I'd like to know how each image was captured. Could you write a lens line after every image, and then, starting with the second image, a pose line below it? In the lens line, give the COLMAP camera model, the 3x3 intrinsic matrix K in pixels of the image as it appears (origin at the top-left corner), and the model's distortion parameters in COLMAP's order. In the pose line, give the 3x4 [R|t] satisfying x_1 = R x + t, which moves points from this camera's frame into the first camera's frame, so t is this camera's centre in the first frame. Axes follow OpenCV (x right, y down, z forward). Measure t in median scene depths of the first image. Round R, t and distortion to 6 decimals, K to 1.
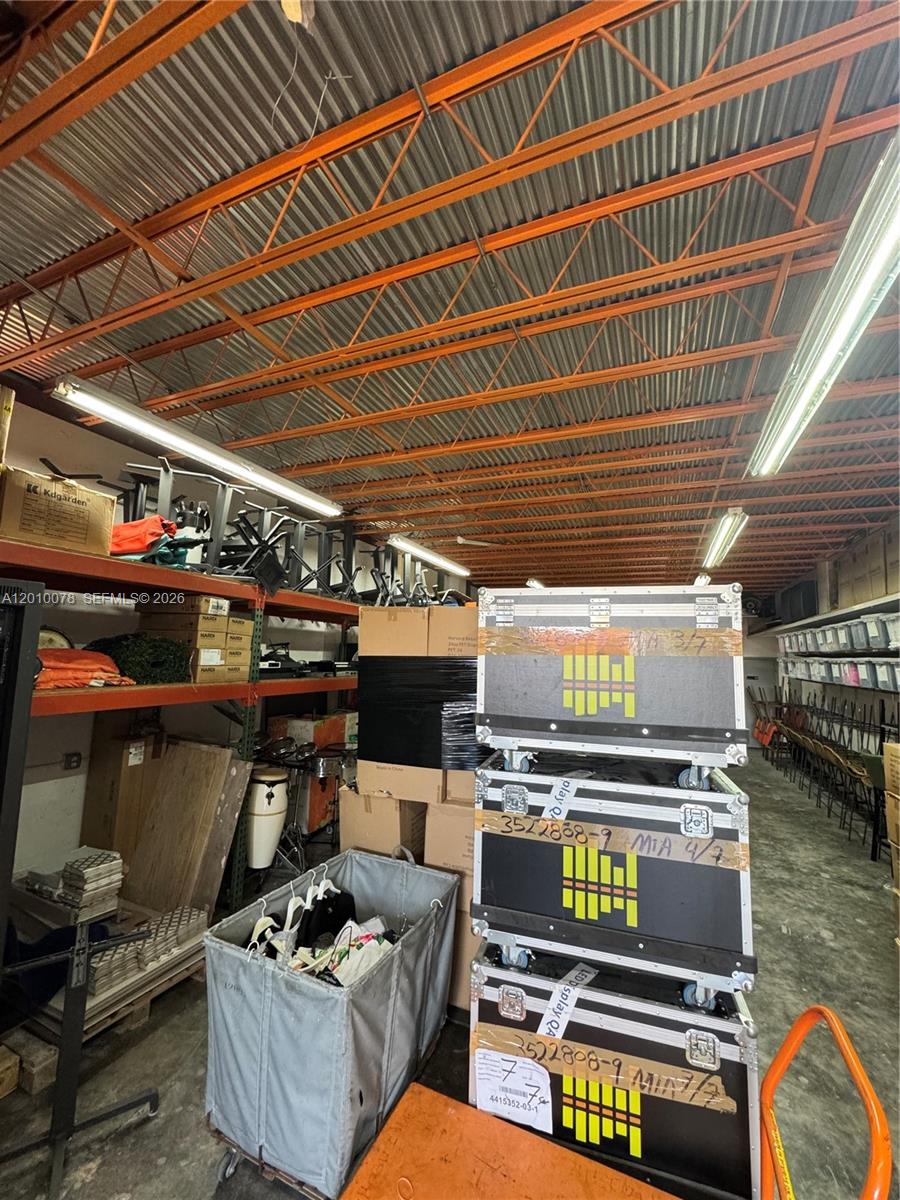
lens RADIAL K [[483.1, 0, 452.9], [0, 483.1, 600.6], [0, 0, 1]] dist [0.003410, -0.001037]
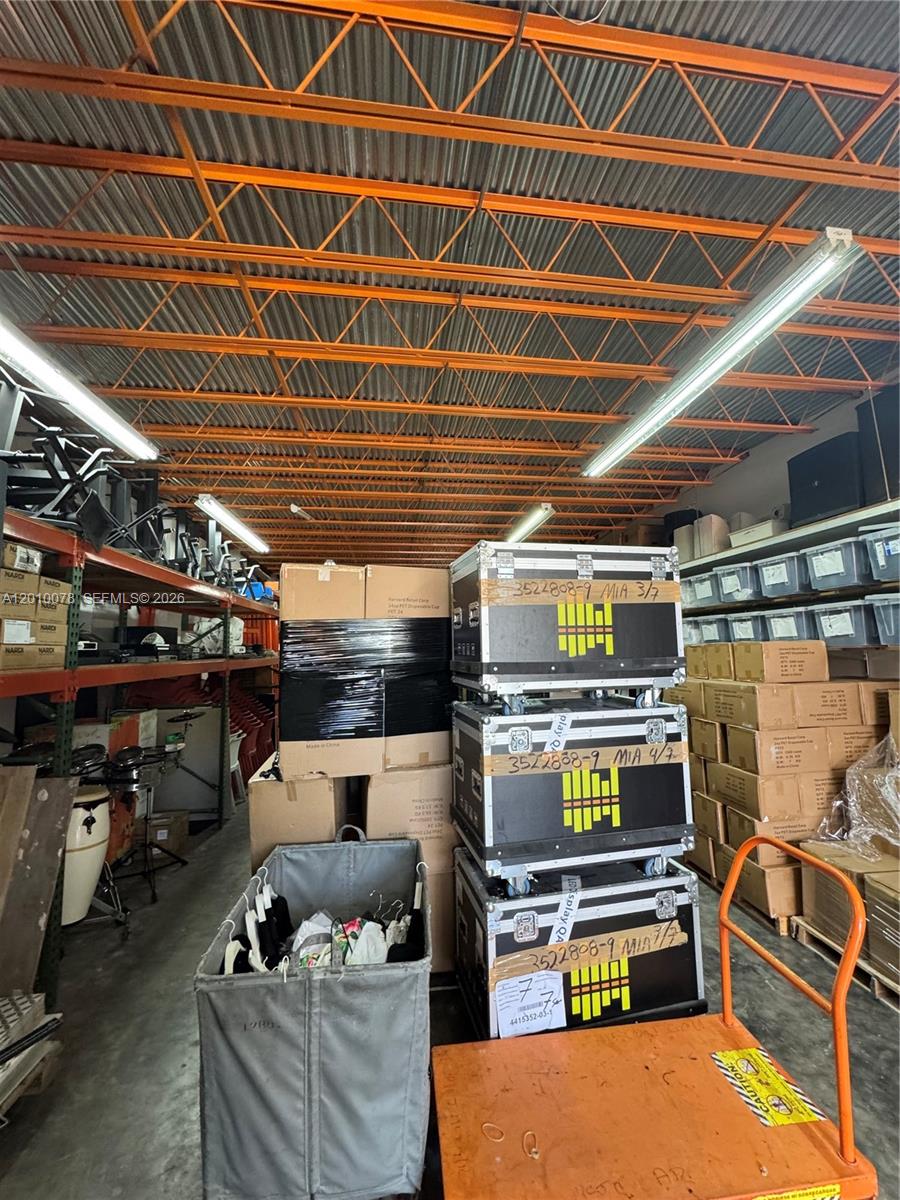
lens RADIAL K [[483.1, 0, 448.6], [0, 483.1, 600.4], [0, 0, 1]] dist [0.003410, -0.001037]
pose [[0.860729, 0.006137, 0.509027, -0.576028], [-0.014215, 0.999827, 0.011983, 0.098019], [-0.508866, -0.017550, 0.860667, 0.178076]]
